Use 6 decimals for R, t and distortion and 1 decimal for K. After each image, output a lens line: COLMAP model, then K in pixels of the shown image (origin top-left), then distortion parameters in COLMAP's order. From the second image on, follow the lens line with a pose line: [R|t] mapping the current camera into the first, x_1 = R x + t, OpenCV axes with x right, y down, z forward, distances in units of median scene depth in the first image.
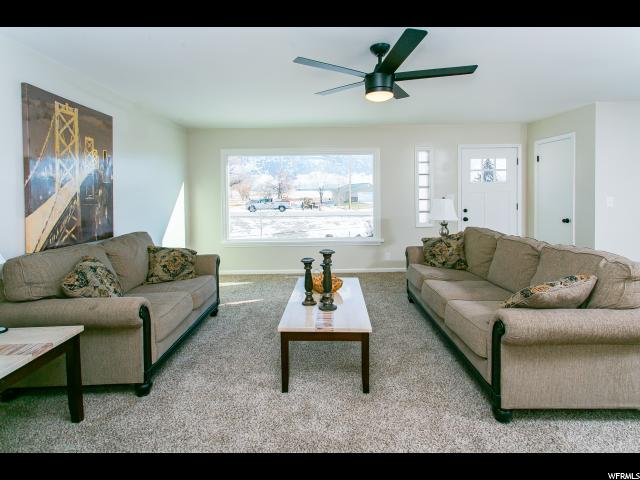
lens RADIAL K [[315.9, 0, 320.5], [0, 315.9, 201.4], [0, 0, 1]] dist [0.001229, 0.000077]
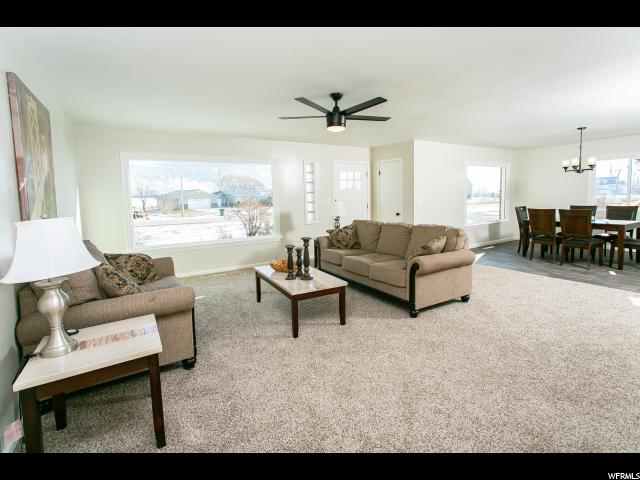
lens RADIAL K [[310.6, 0, 320.6], [0, 310.6, 222.6], [0, 0, 1]] dist [-0.001326, -0.000061]
pose [[0.852415, -0.050845, 0.520387, -0.519463], [0.026107, 0.998158, 0.054761, 0.013648], [-0.522213, -0.033093, 0.852173, -0.160138]]
